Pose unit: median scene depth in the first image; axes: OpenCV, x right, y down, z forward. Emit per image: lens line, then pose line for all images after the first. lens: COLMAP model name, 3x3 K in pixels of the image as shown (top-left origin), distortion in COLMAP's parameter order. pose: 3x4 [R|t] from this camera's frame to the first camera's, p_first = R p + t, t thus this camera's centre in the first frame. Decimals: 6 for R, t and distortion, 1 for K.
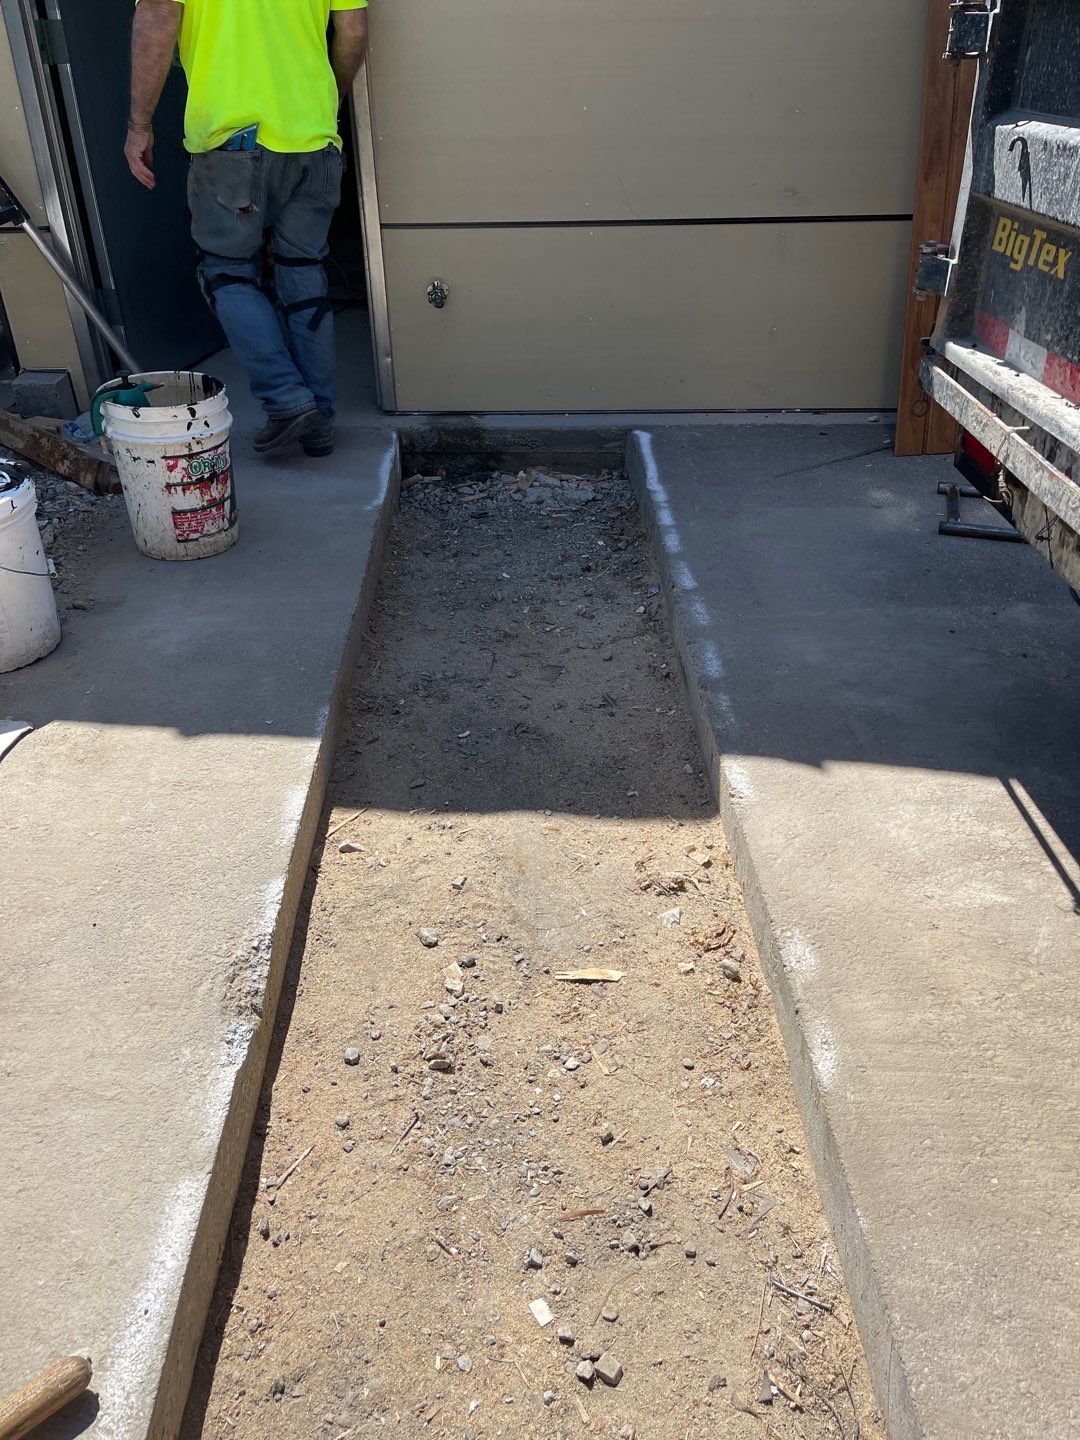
lens RADIAL K [[1123.7, 0, 543.2], [0, 1123.7, 713.3], [0, 0, 1]] dist [0.073275, -0.089204]
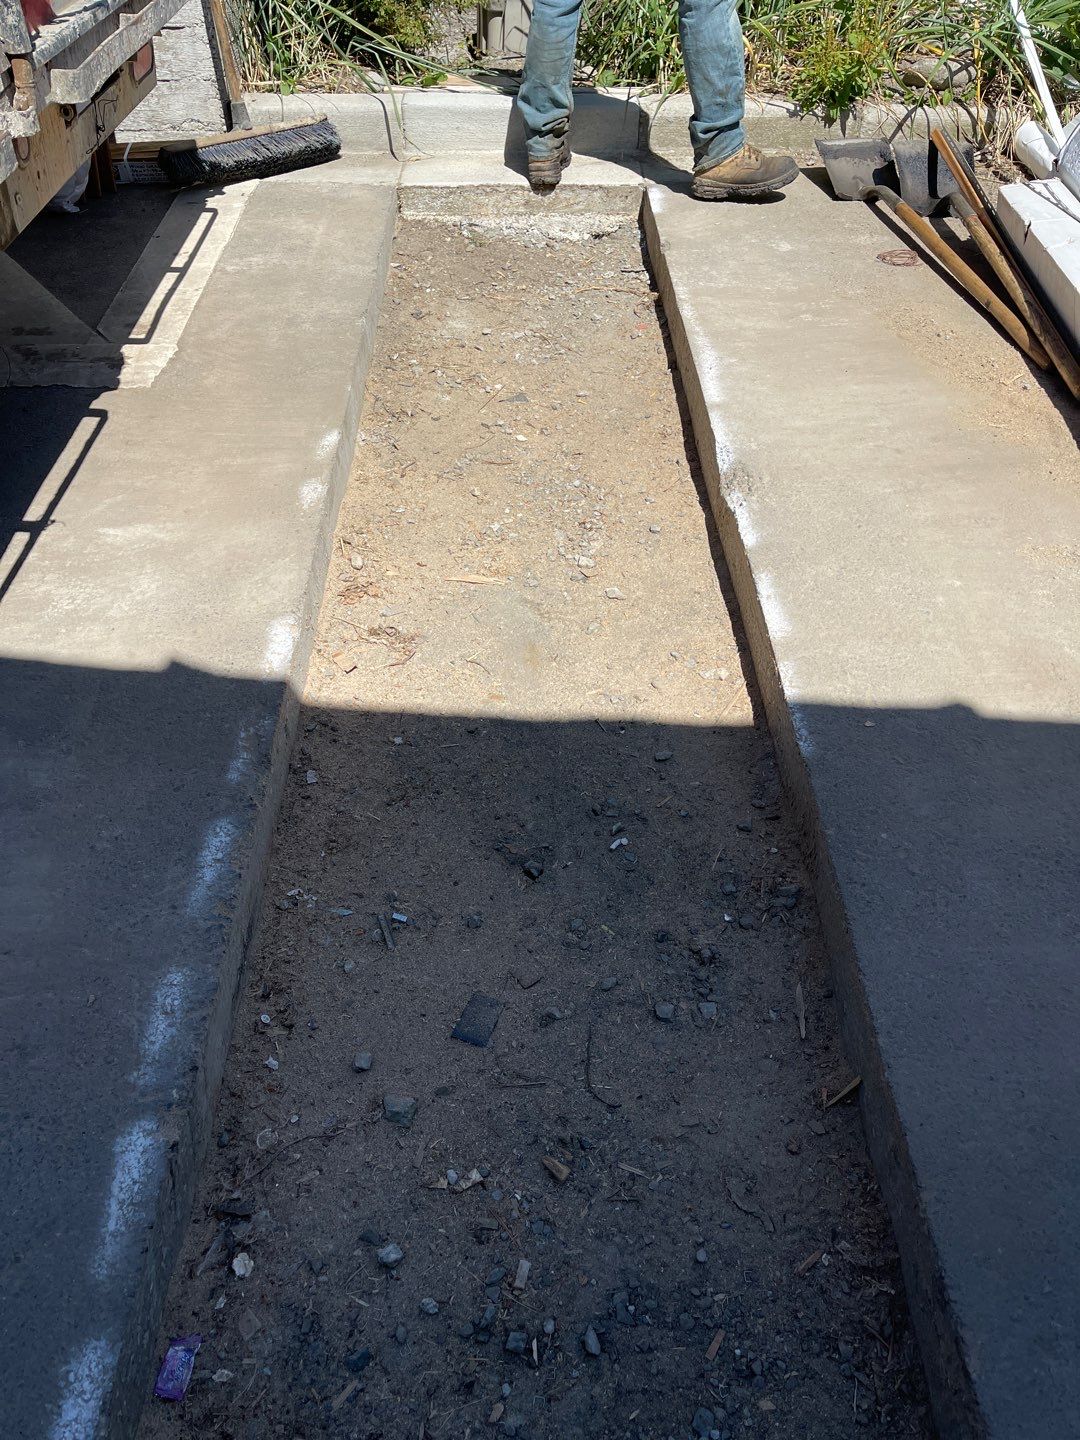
lens RADIAL K [[1123.7, 0, 543.2], [0, 1123.7, 713.3], [0, 0, 1]] dist [0.073275, -0.089204]
pose [[-0.999845, -0.016967, -0.004766, -0.029100], [-0.009256, 0.275406, 0.961284, -0.901737], [-0.014998, 0.961178, -0.275520, 1.520142]]
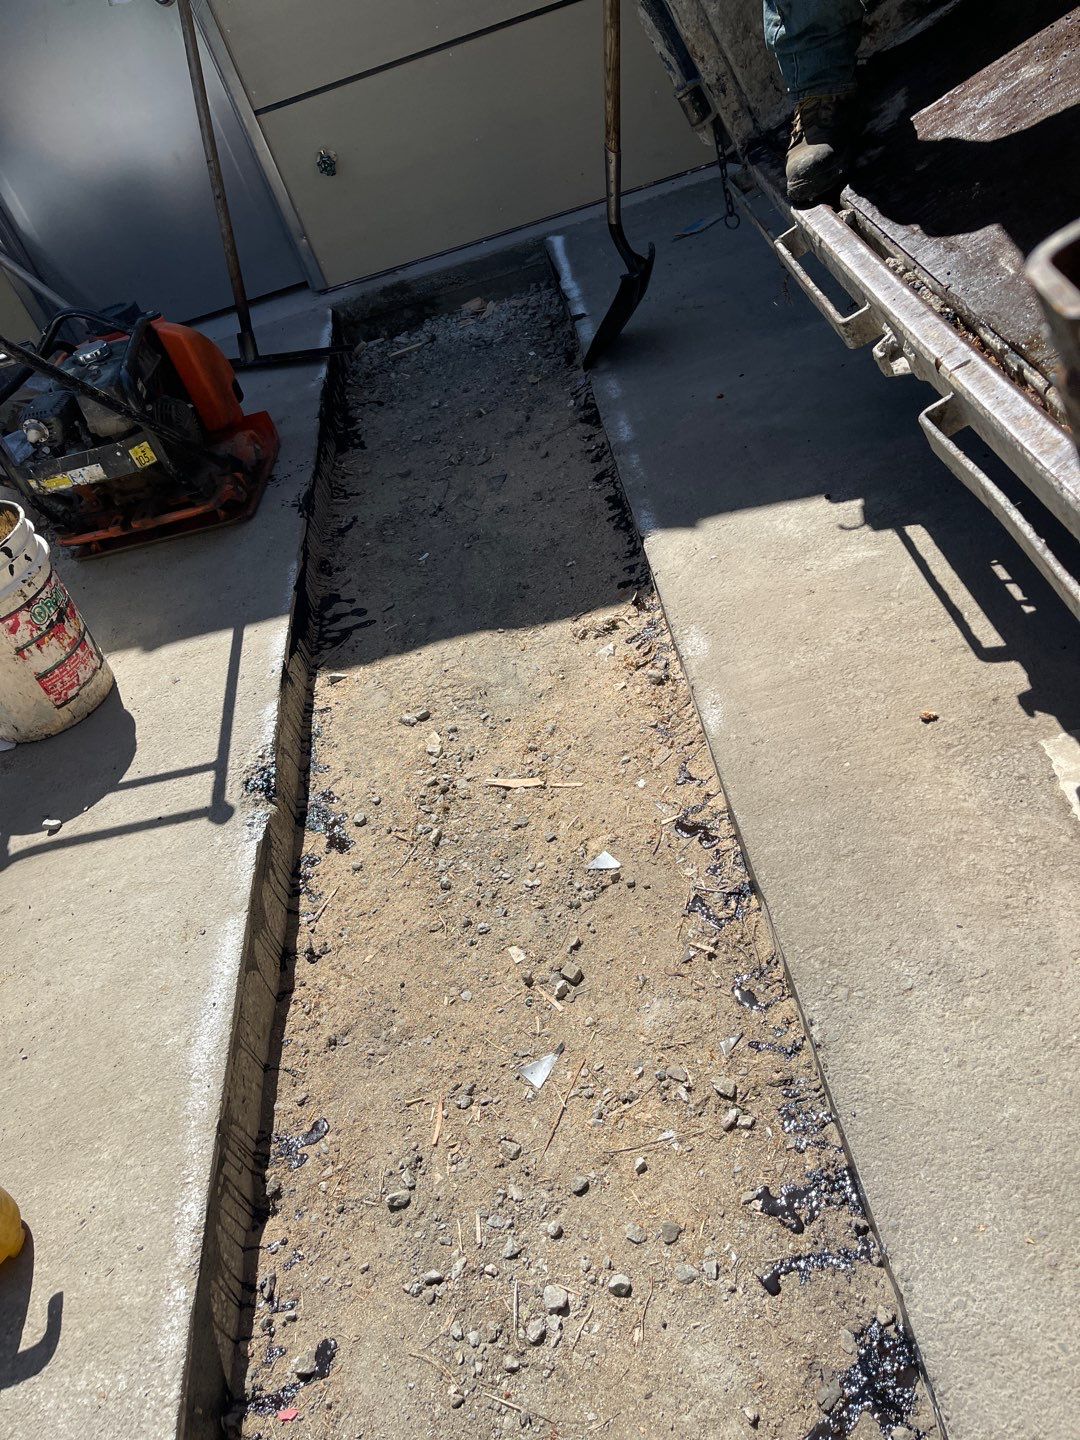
lens RADIAL K [[1123.7, 0, 543.2], [0, 1123.7, 713.3], [0, 0, 1]] dist [0.073275, -0.089204]
pose [[0.959497, -0.255740, -0.118162, 0.187793], [0.268506, 0.957112, 0.108817, 0.108365], [0.085265, -0.136137, 0.987014, -0.165770]]
